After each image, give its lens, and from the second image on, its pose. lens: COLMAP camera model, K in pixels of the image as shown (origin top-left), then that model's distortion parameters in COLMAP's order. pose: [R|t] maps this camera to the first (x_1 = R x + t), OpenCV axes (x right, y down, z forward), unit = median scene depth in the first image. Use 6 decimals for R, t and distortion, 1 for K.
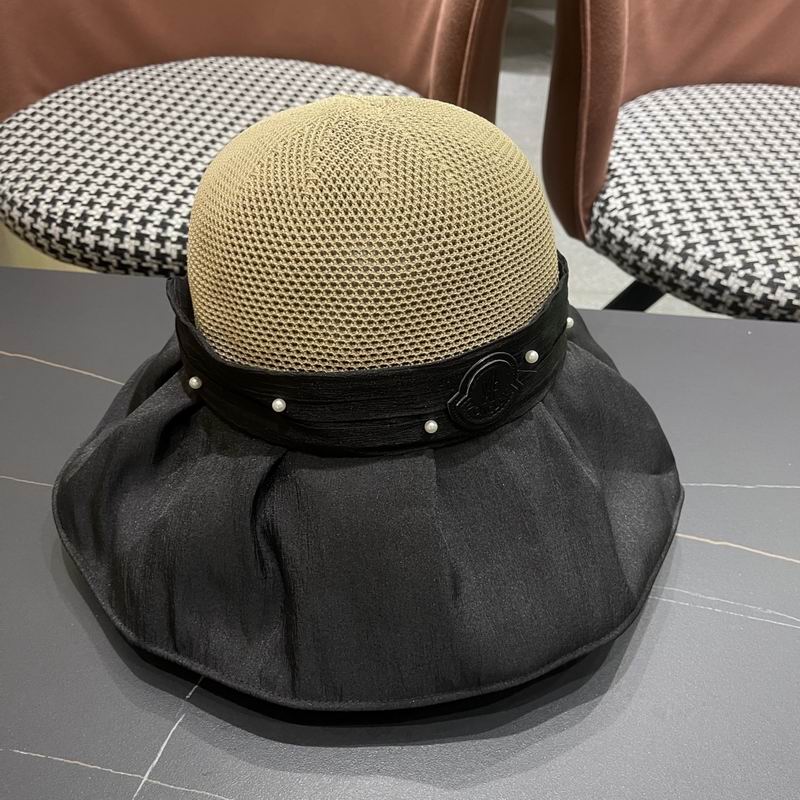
lens RADIAL K [[820.7, 0, 399.7], [0, 820.7, 405.7], [0, 0, 1]] dist [0.009611, 0.017305]
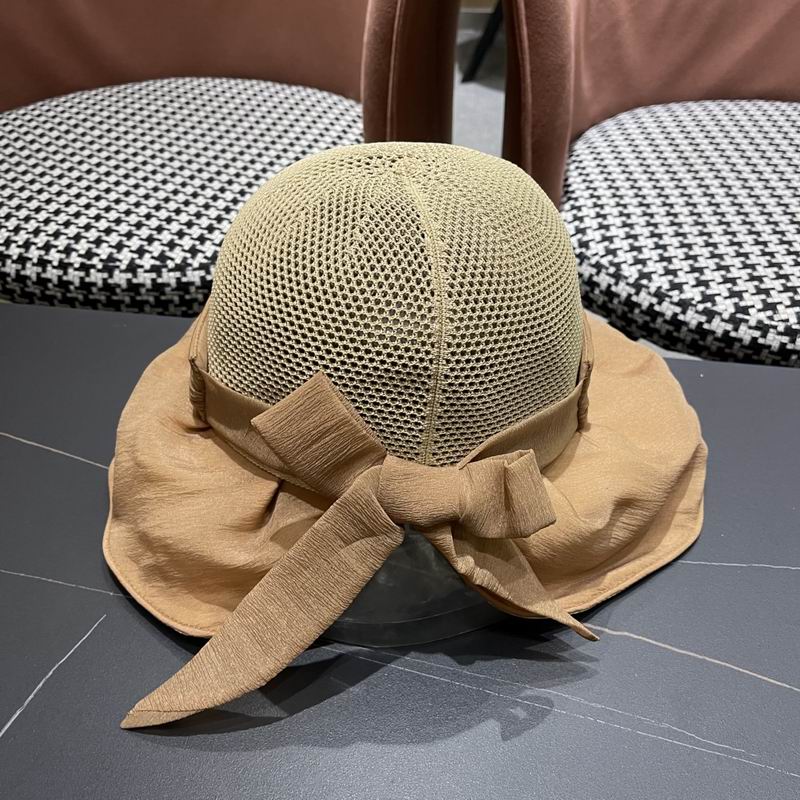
lens RADIAL K [[824.0, 0, 397.6], [0, 824.0, 403.5], [0, 0, 1]] dist [0.000075, 0.042106]
pose [[0.997707, 0.015257, -0.065935, 0.143257], [-0.017647, 0.999203, -0.035815, -0.019782], [0.065336, 0.036896, 0.997181, 0.098917]]
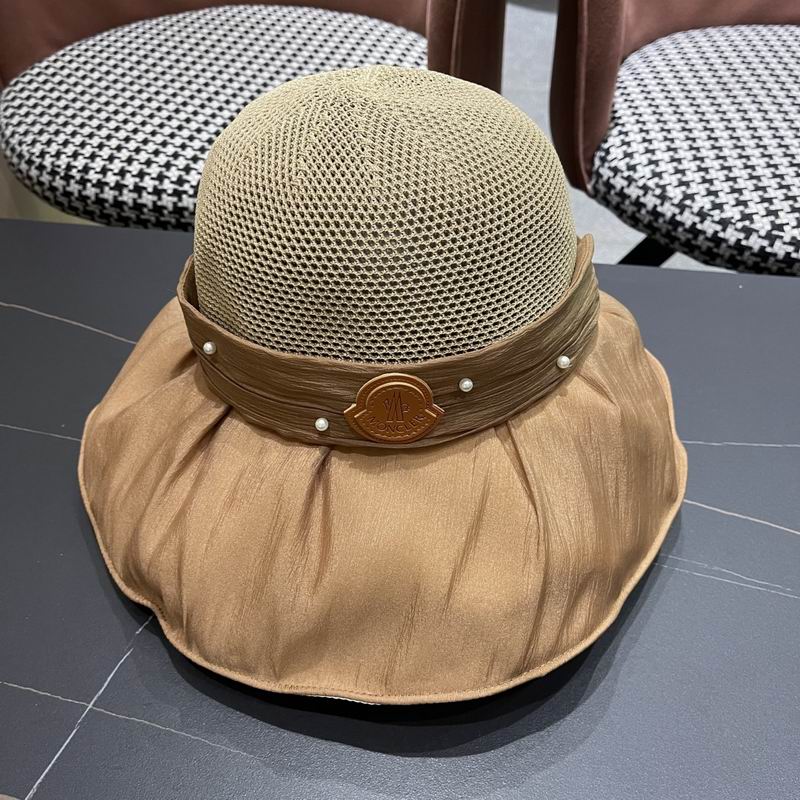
lens RADIAL K [[817.9, 0, 400.4], [0, 817.9, 398.1], [0, 0, 1]] dist [0.028262, -0.024779]
pose [[0.997482, 0.014003, -0.069520, 0.080825], [-0.010418, 0.998610, 0.051665, -0.002709], [0.070147, -0.050810, 0.996242, -0.005501]]
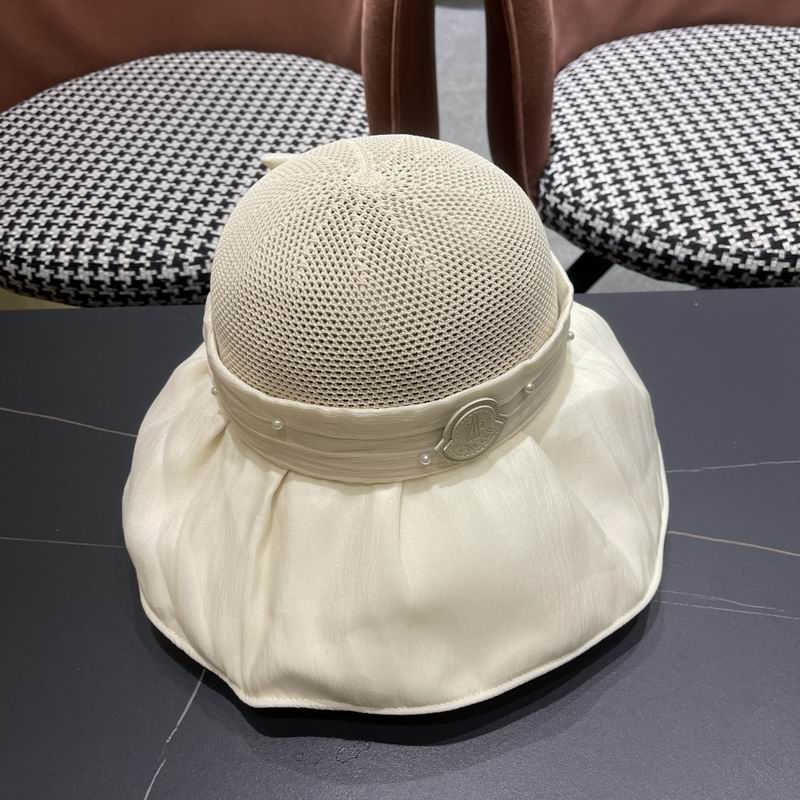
lens RADIAL K [[818.4, 0, 401.1], [0, 818.4, 398.5], [0, 0, 1]] dist [0.005556, 0.029061]
pose [[0.994452, -0.104203, -0.014370, 0.057592], [0.104943, 0.992162, 0.067842, -0.070522], [0.007188, -0.068973, 0.997593, -0.017239]]
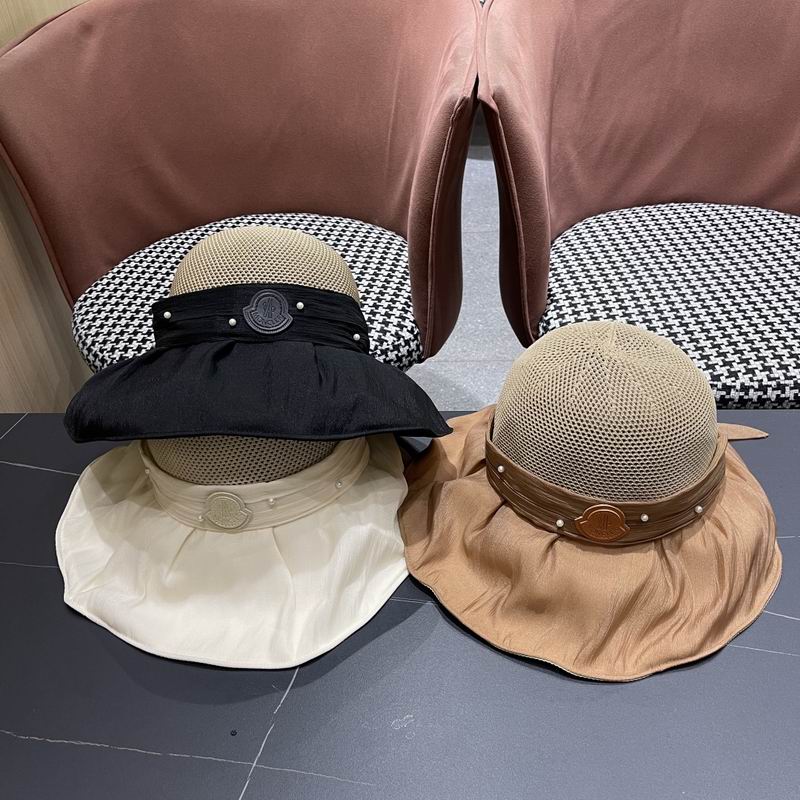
lens RADIAL K [[806.0, 0, 399.9], [0, 806.0, 401.5], [0, 0, 1]] dist [0.043533, -0.012988]
pose [[0.996436, -0.081981, -0.019859, 0.030581], [0.080702, 0.995028, -0.058359, -0.067286], [0.024545, 0.056548, 0.998098, -0.305924]]
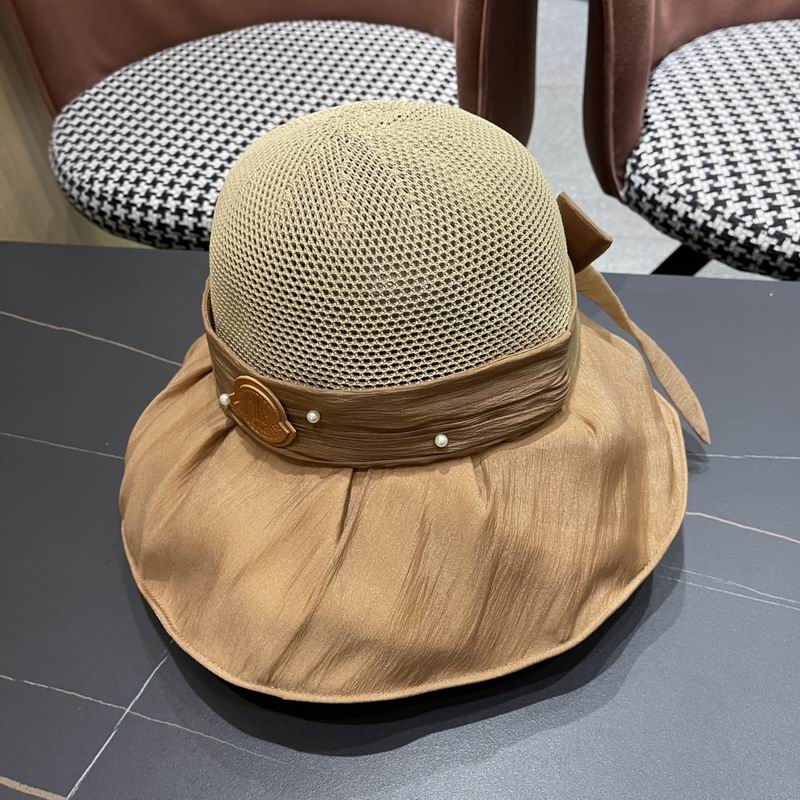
lens RADIAL K [[820.7, 0, 399.7], [0, 820.7, 405.7], [0, 0, 1]] dist [0.009611, 0.017305]
pose [[0.989274, 0.002033, -0.146056, 0.118308], [0.007883, 0.997703, 0.067277, -0.023722], [0.145857, -0.067707, 0.986986, -0.025147]]
